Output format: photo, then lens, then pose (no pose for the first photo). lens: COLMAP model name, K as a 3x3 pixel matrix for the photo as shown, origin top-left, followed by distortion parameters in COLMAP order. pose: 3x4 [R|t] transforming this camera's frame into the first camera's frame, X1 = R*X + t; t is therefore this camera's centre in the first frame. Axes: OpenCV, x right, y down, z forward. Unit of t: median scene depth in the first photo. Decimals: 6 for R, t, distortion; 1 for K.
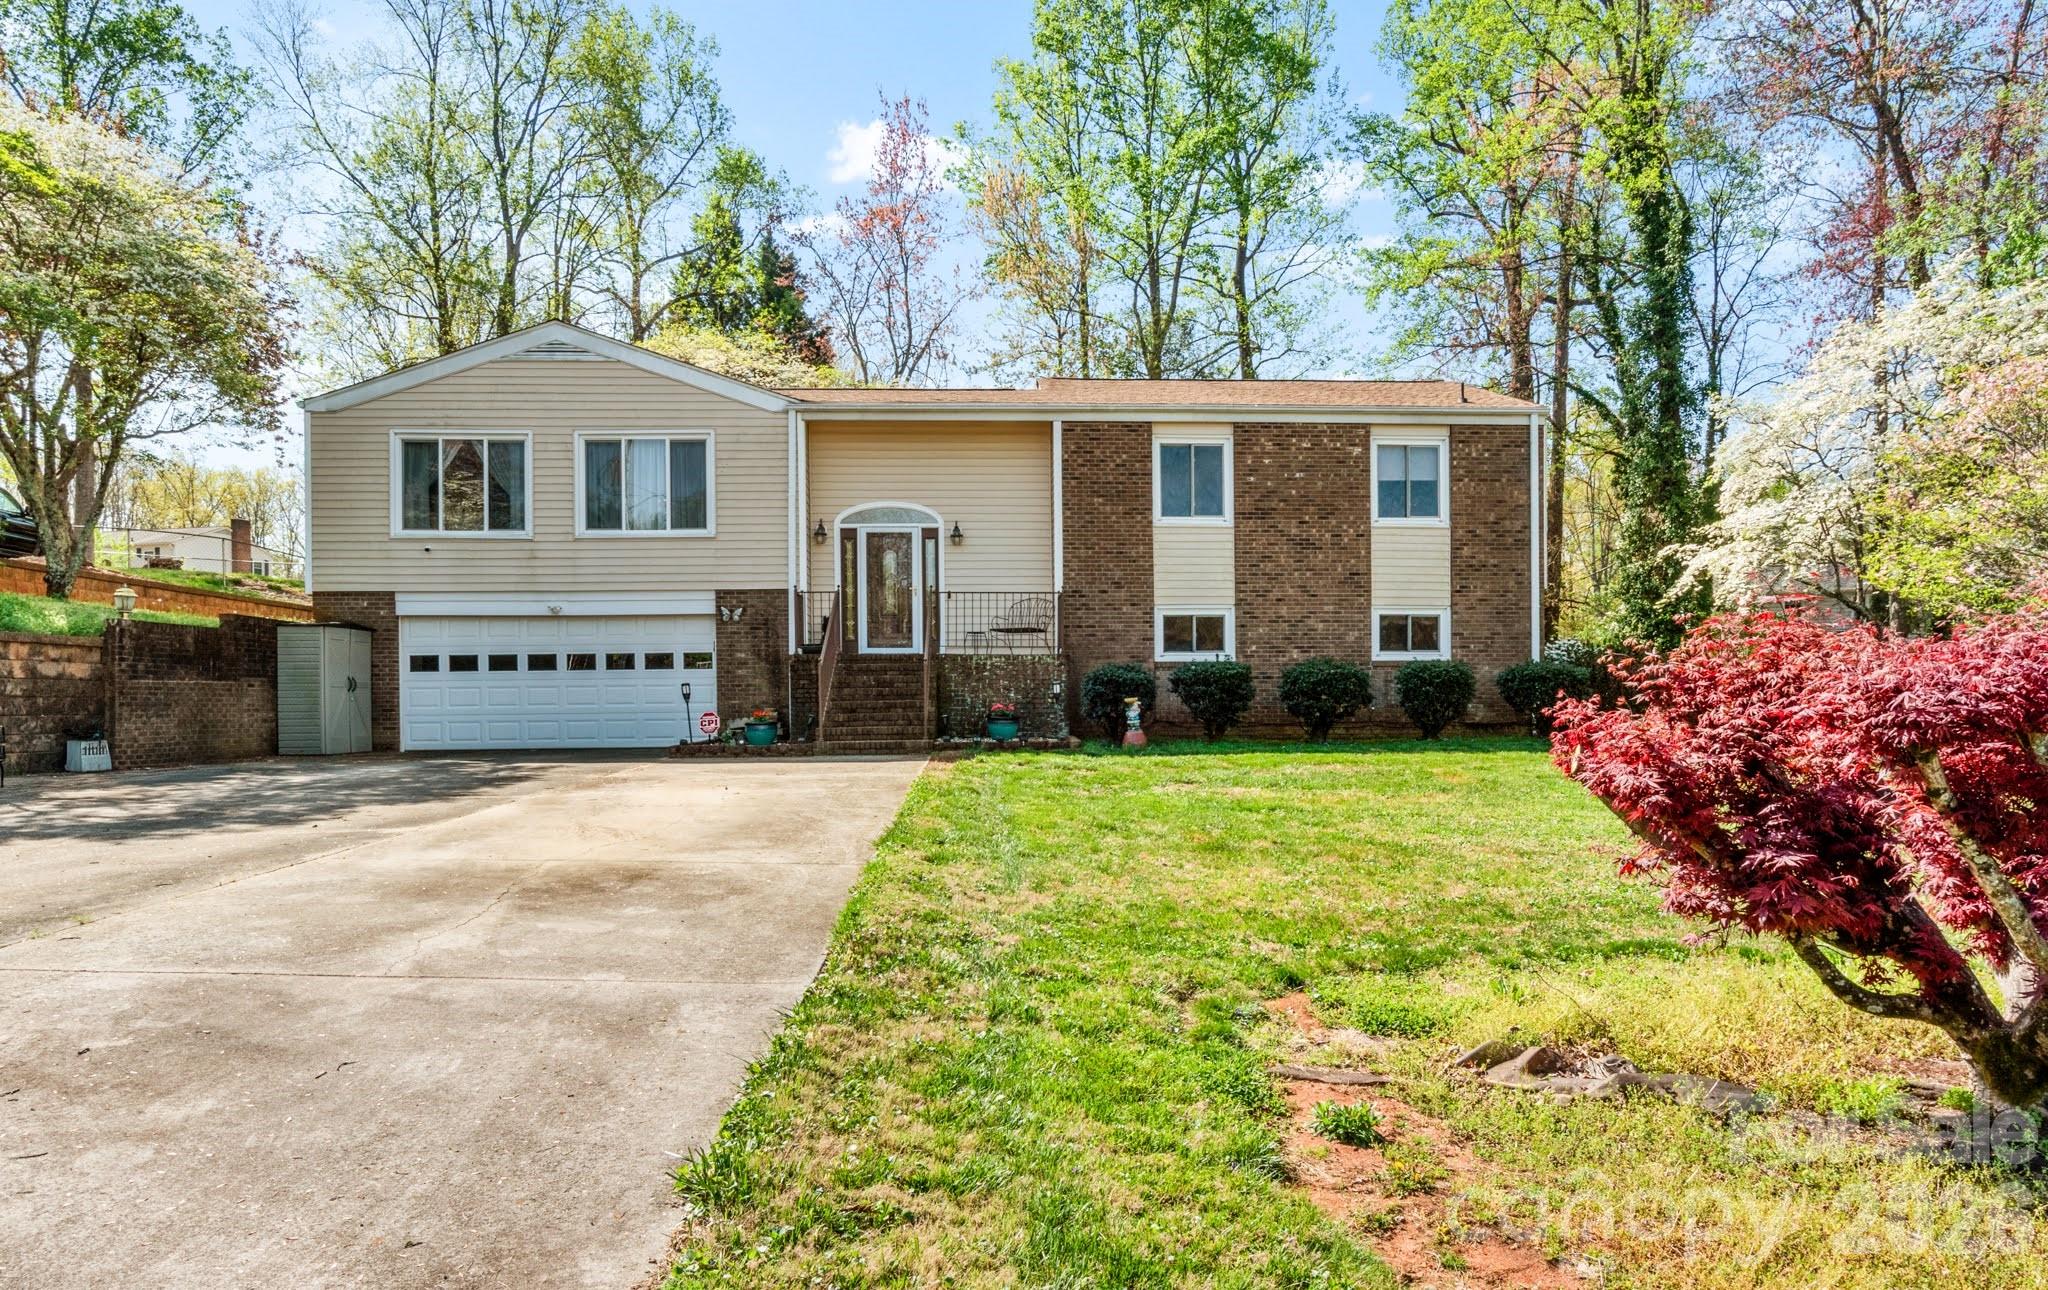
lens RADIAL K [[1193.7, 0, 1024.0], [0, 1193.7, 645.0], [0, 0, 1]] dist [-0.002793, -0.000176]
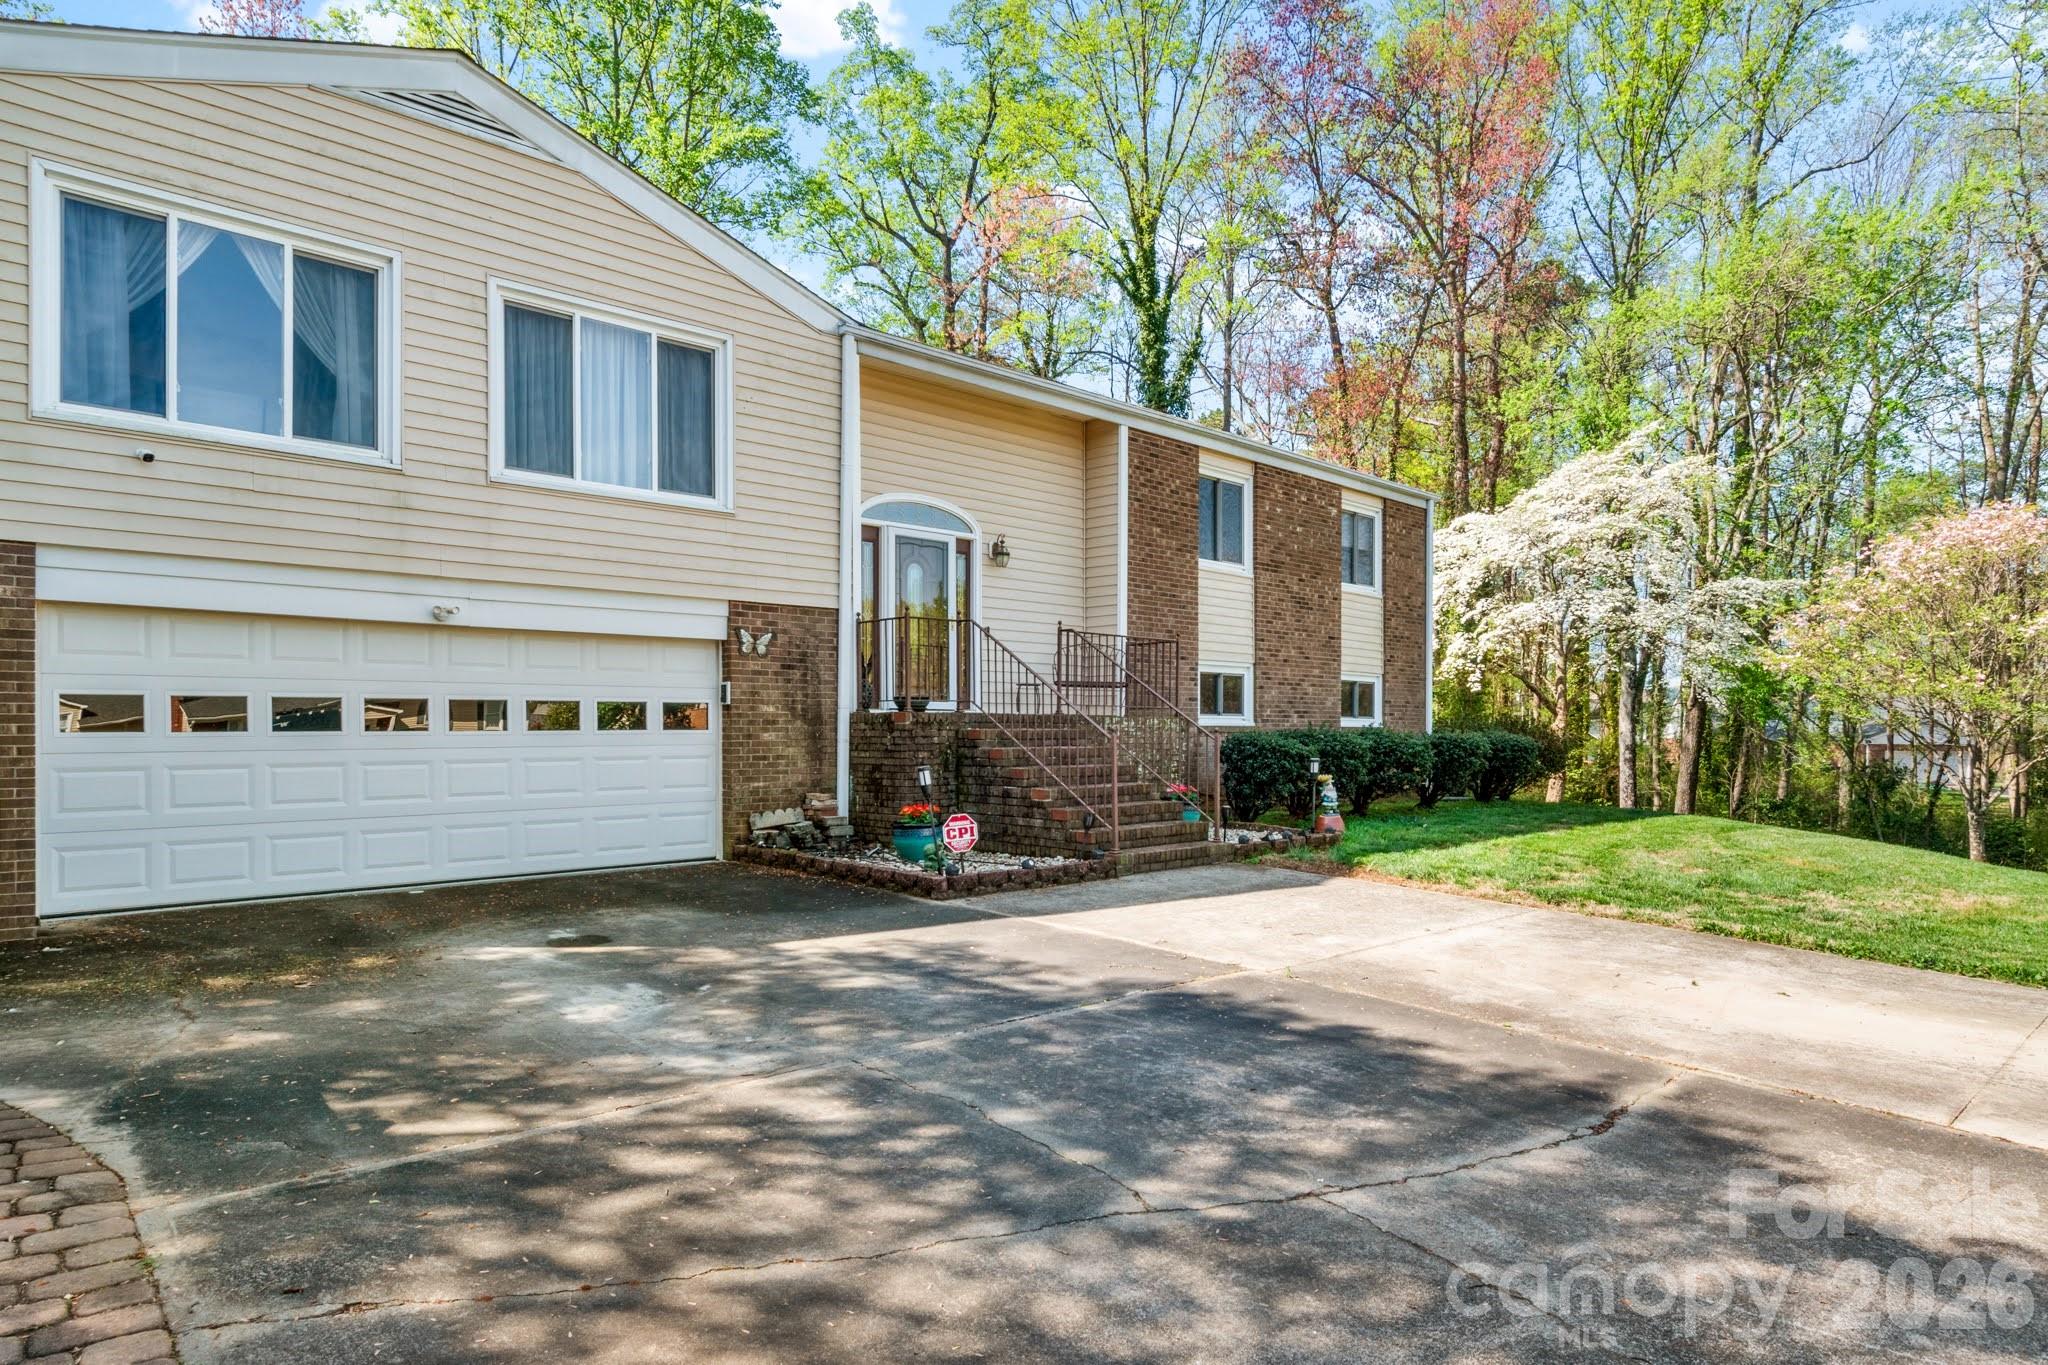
lens RADIAL K [[1163.4, 0, 1063.3], [0, 1163.4, 716.6], [0, 0, 1]] dist [-0.010914, -0.001772]
pose [[0.742913, 0.015231, 0.669214, -0.520891], [-0.020540, 0.999789, 0.000047, 0.009228], [-0.669072, -0.013781, 0.743069, 0.442504]]
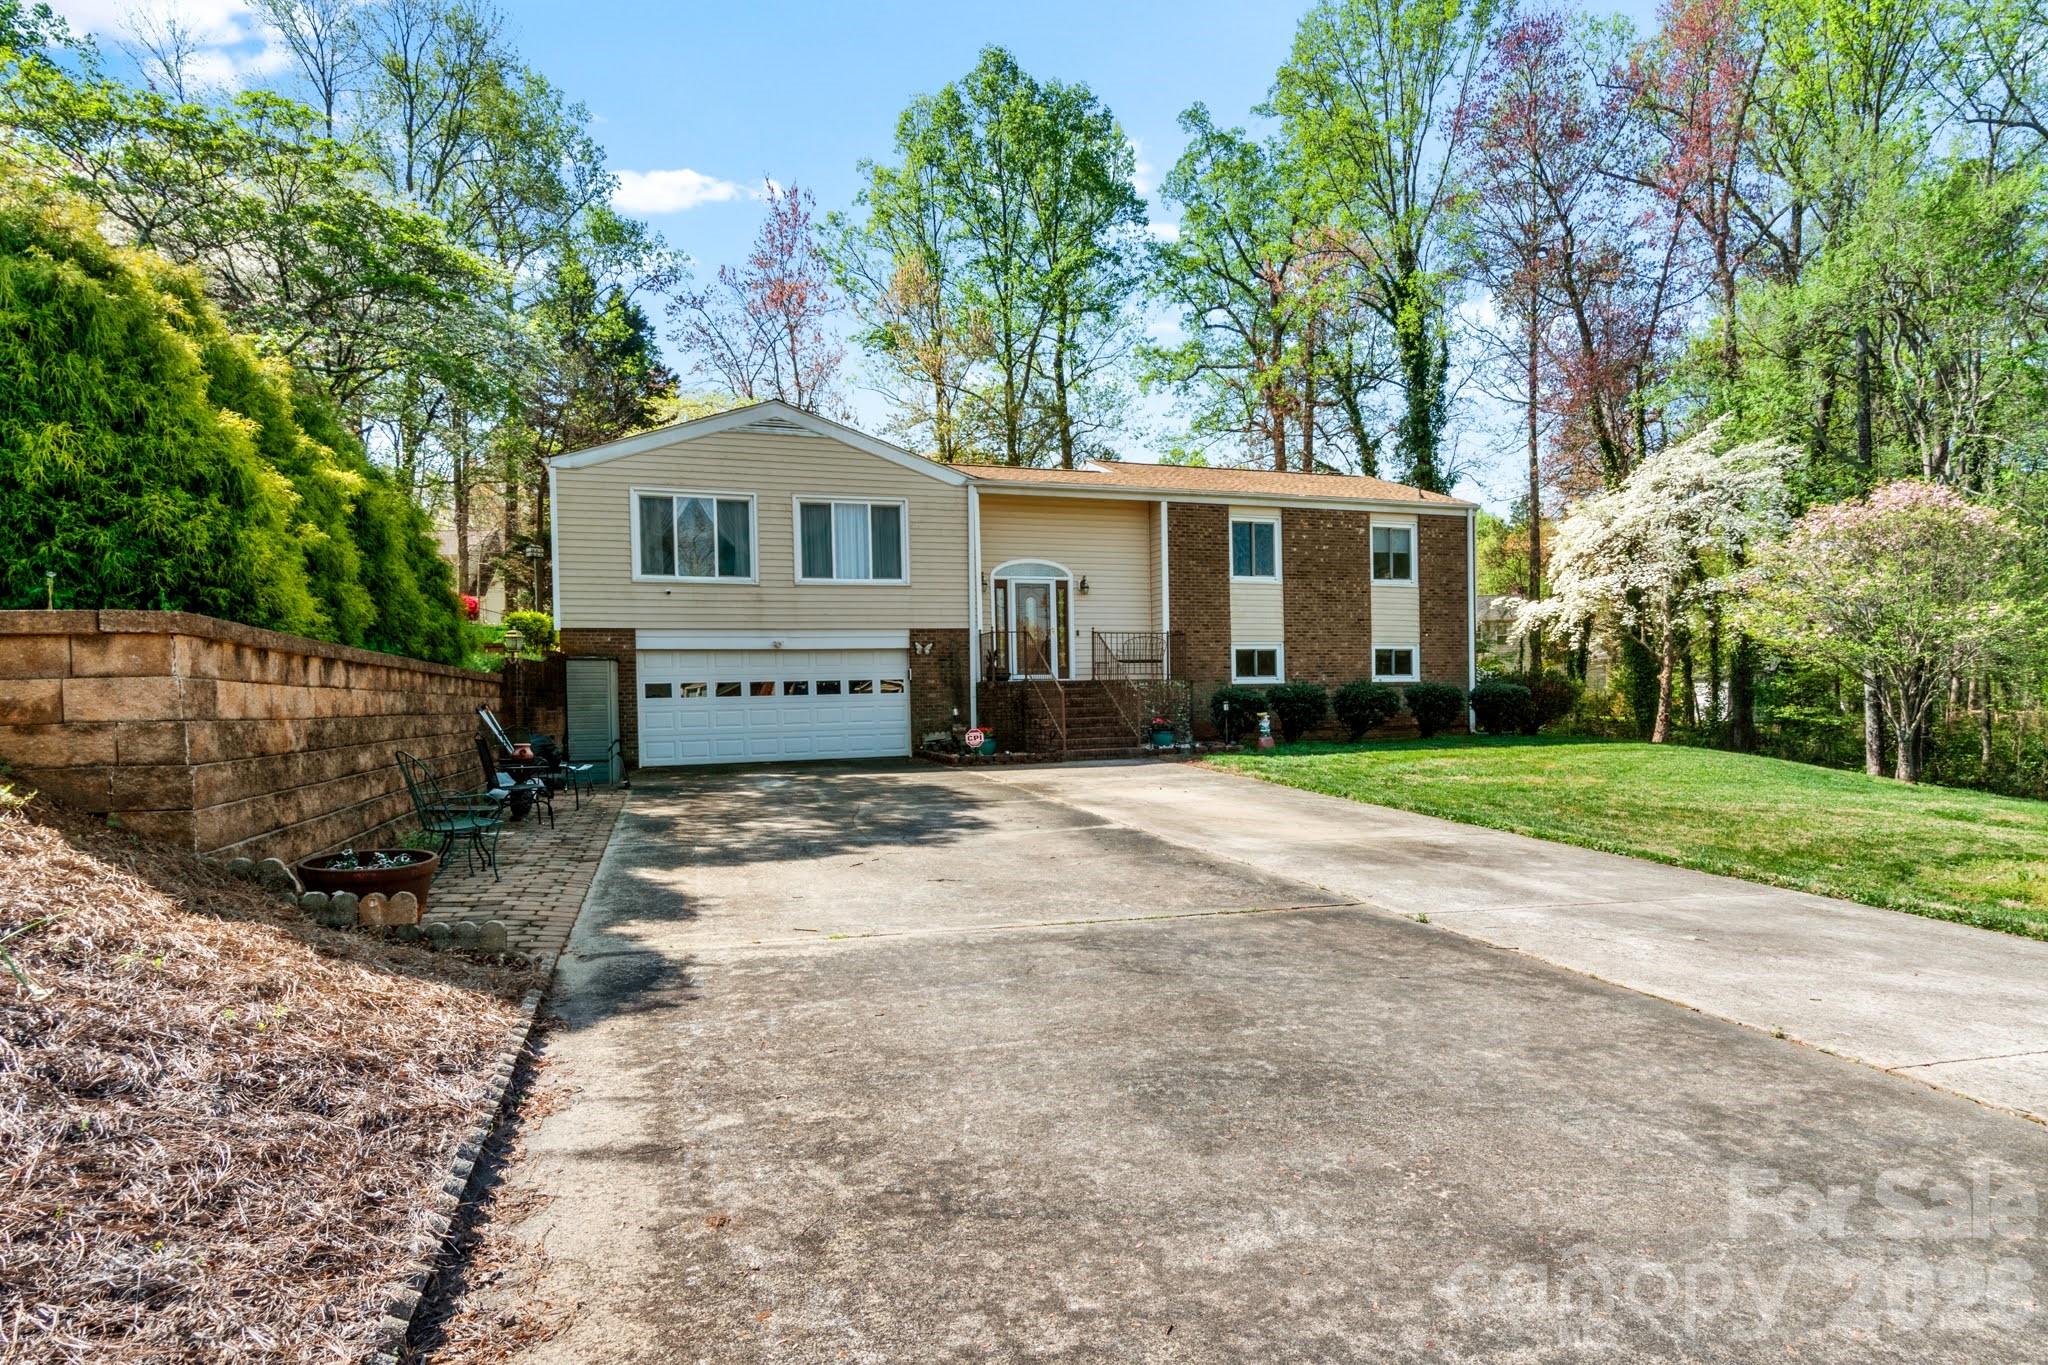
lens RADIAL K [[1098.5, 0, 1024.0], [0, 1098.5, 682.5], [0, 0, 1]] dist [-0.002425, -0.000878]
pose [[0.960645, -0.007641, 0.277674, -0.455107], [0.006062, 0.999960, 0.006542, 0.002518], [-0.277713, -0.004601, 0.960653, -0.117000]]
